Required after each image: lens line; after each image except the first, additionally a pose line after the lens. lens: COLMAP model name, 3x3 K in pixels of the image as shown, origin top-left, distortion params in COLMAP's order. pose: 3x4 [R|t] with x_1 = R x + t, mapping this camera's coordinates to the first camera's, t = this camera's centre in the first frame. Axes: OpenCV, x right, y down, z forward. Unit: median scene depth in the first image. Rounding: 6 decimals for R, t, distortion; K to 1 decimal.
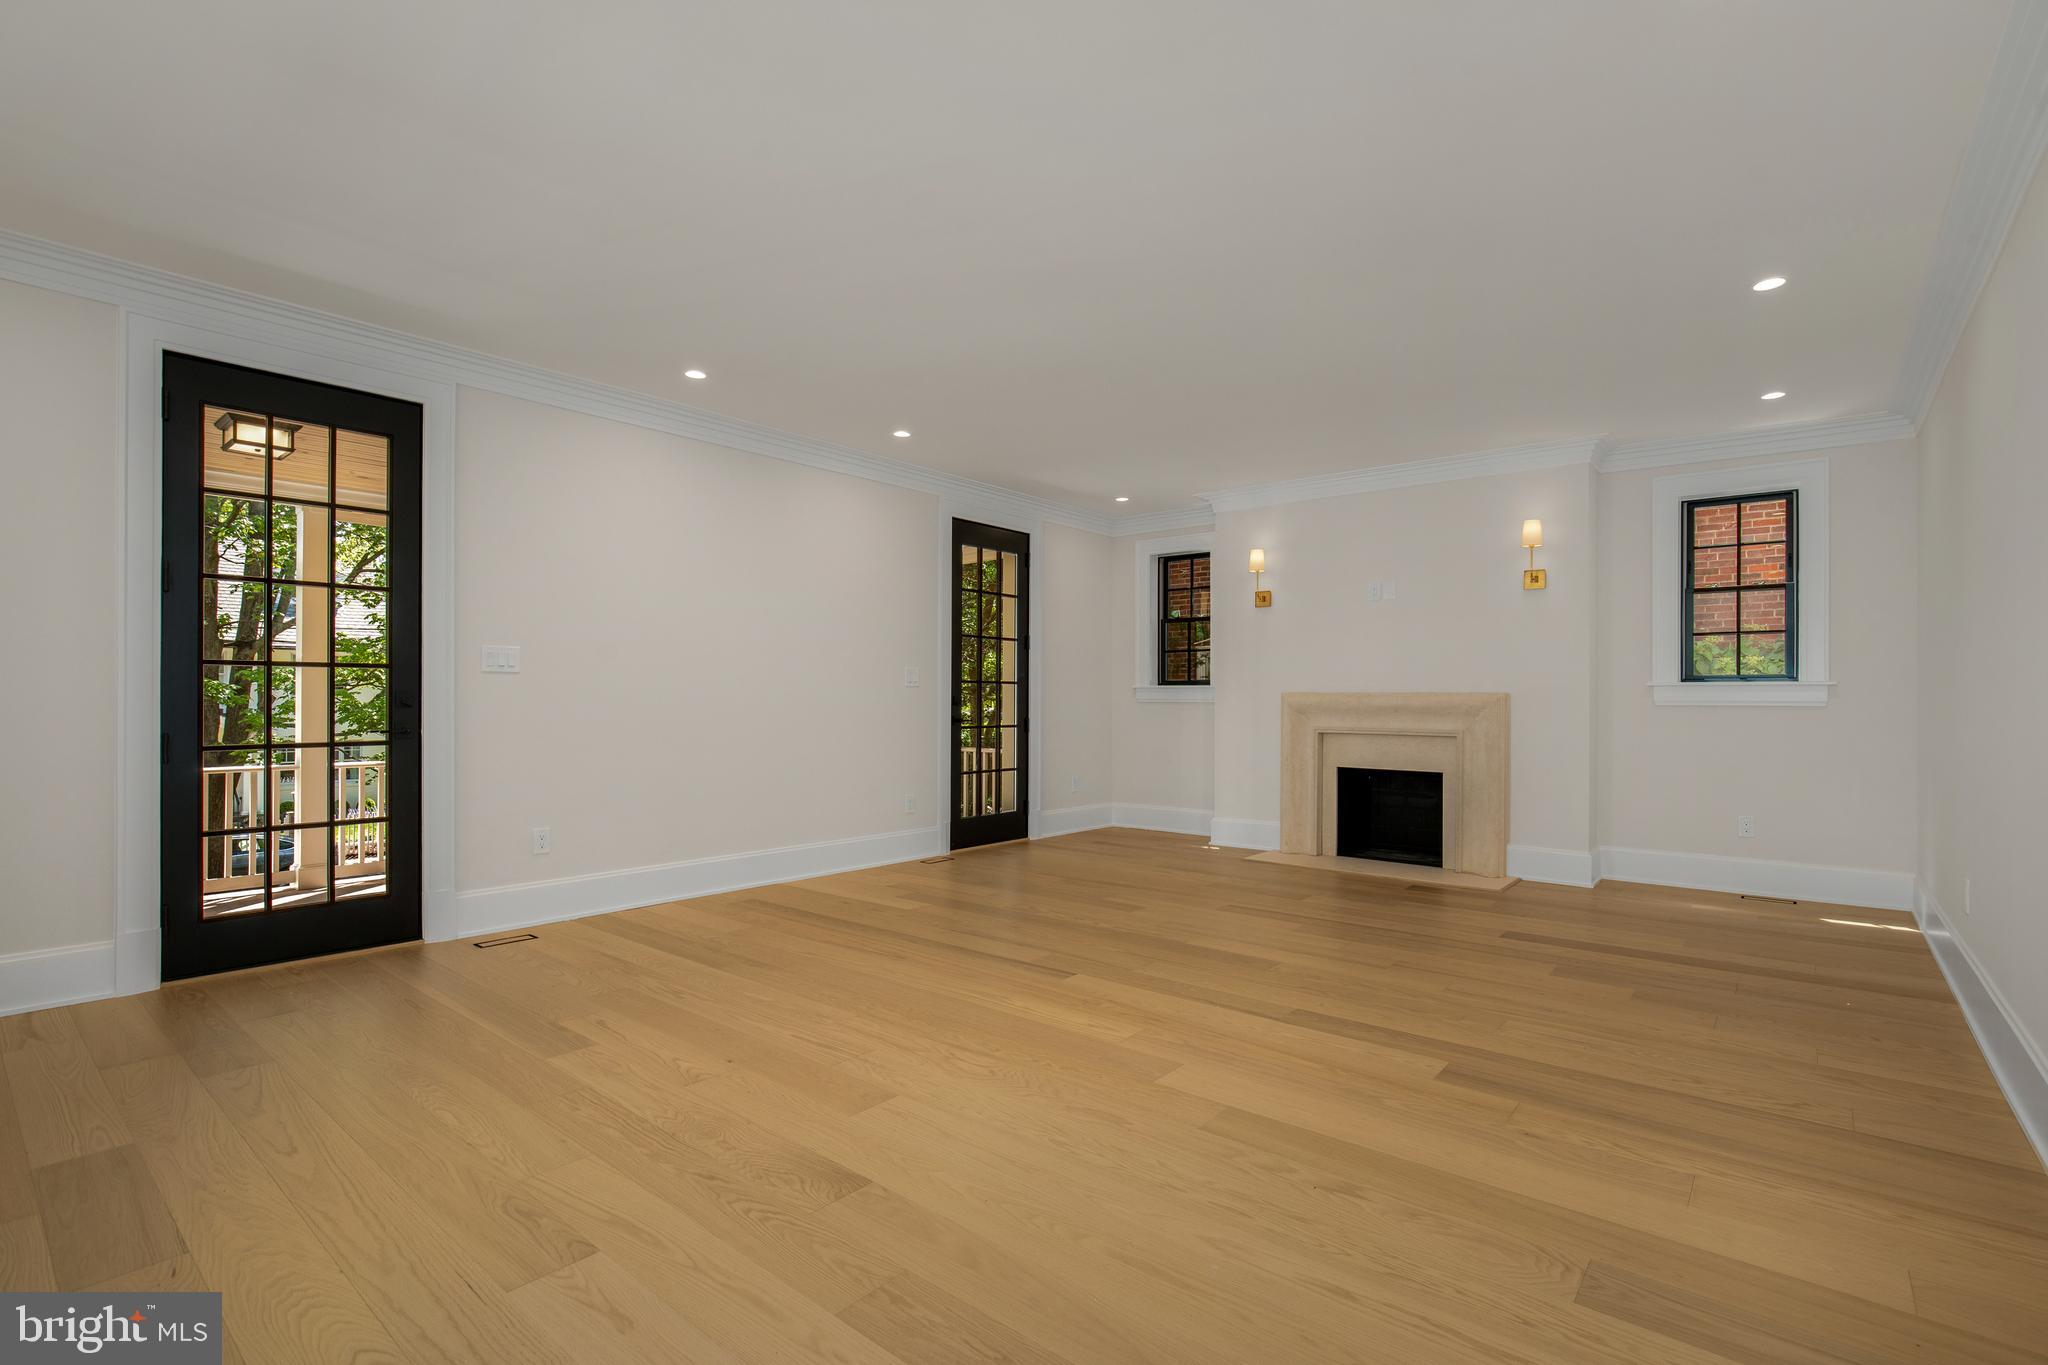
lens RADIAL K [[930.5, 0, 1055.6], [0, 930.5, 696.4], [0, 0, 1]] dist [-0.016968, -0.000198]
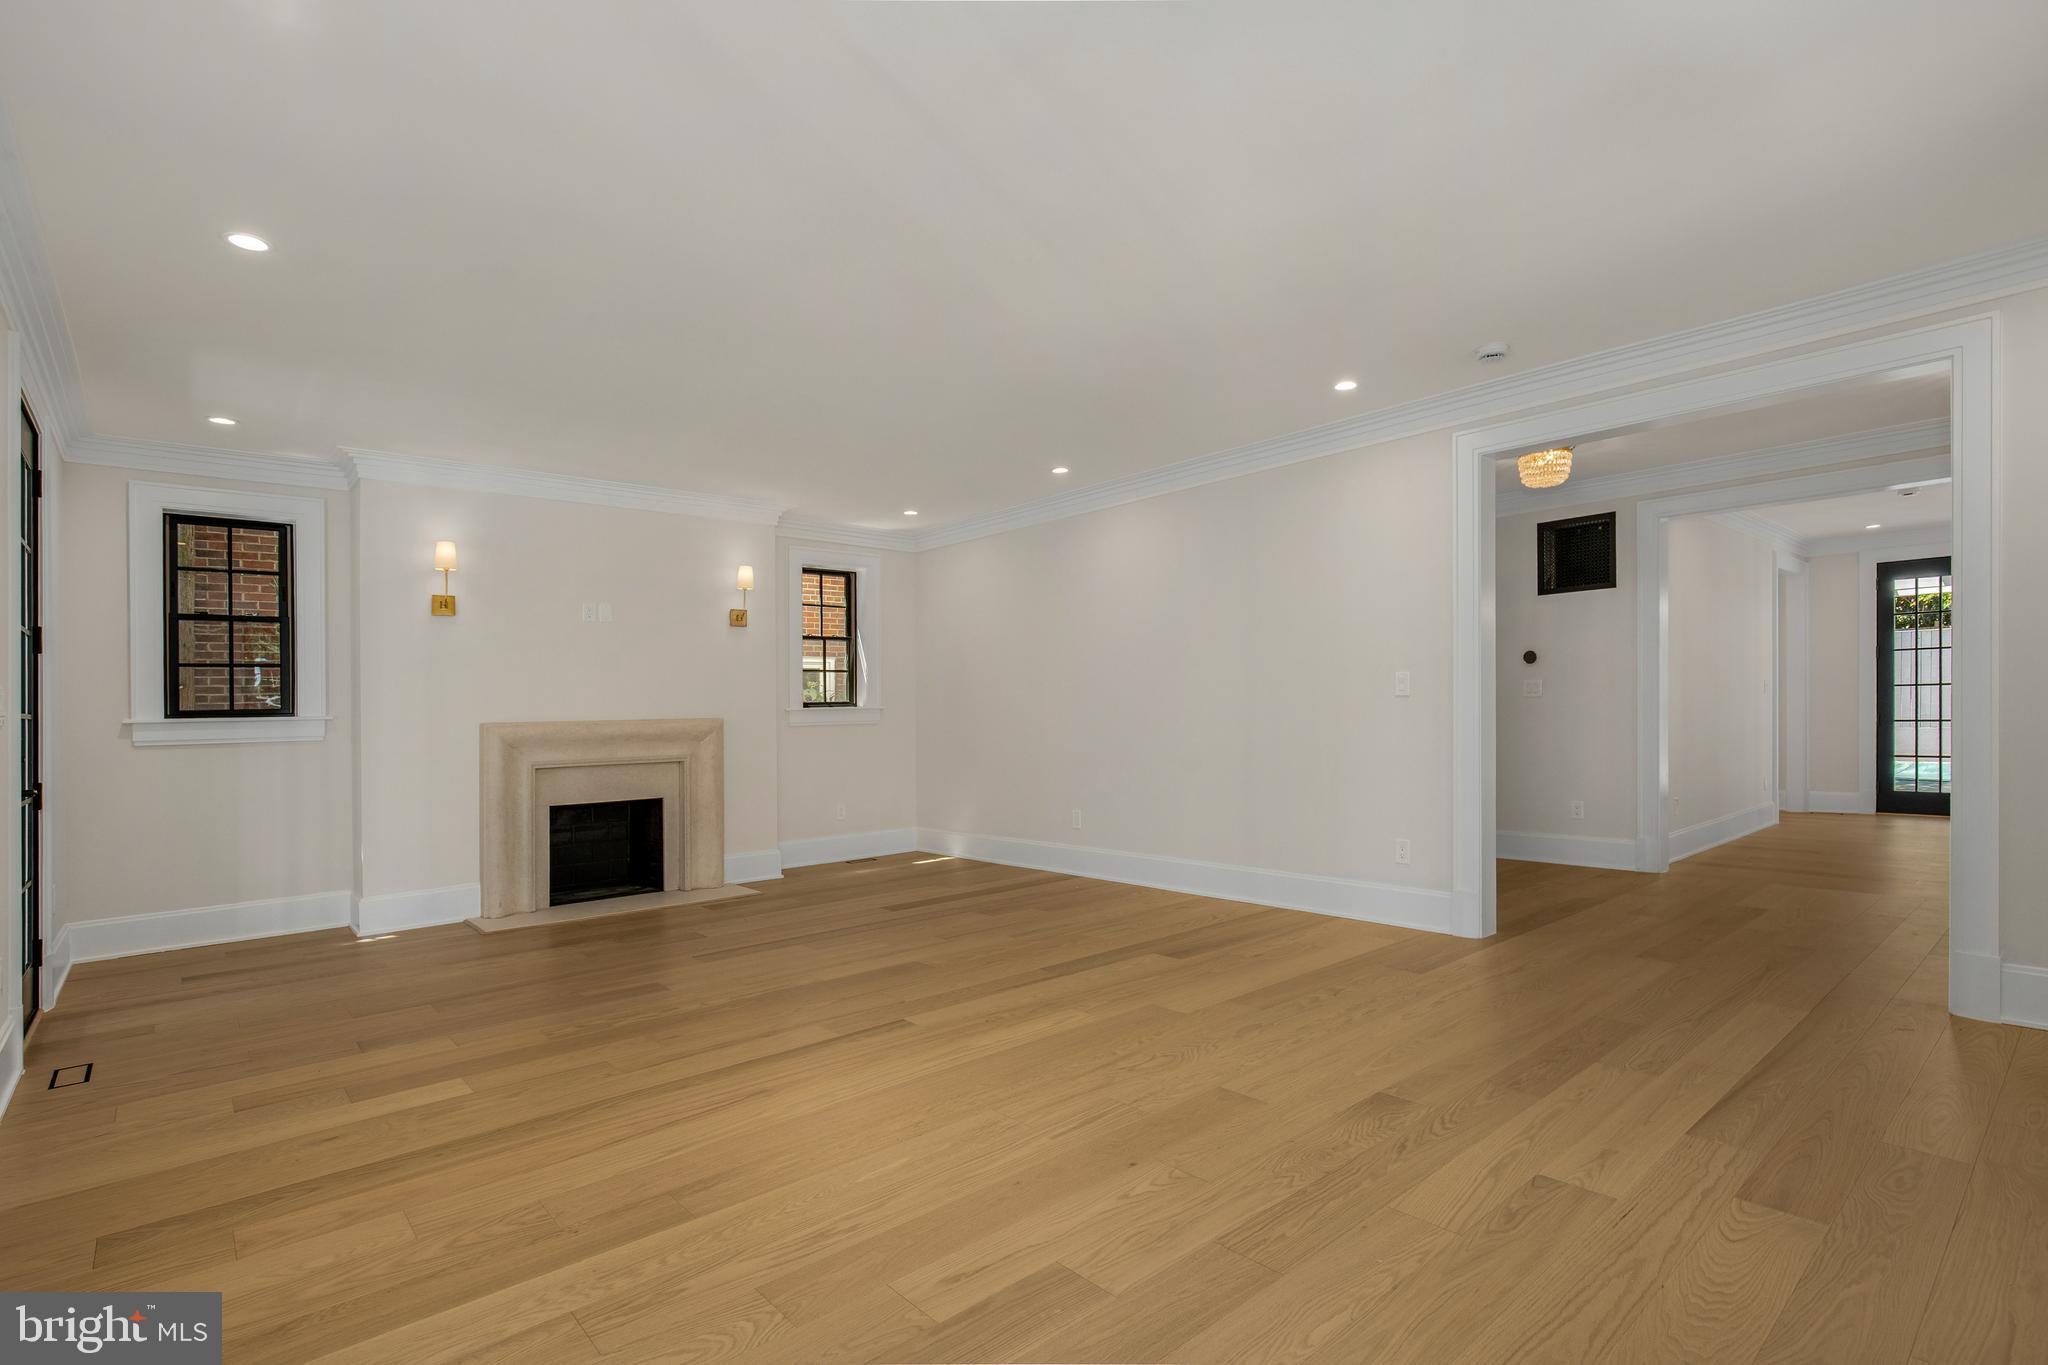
lens RADIAL K [[930.5, 0, 1055.6], [0, 930.5, 696.4], [0, 0, 1]] dist [-0.016968, -0.000198]
pose [[0.191332, 0.011032, 0.981463, -0.491558], [0.026515, 0.999514, -0.016404, -0.001046], [-0.981167, 0.029162, 0.190946, 0.382466]]
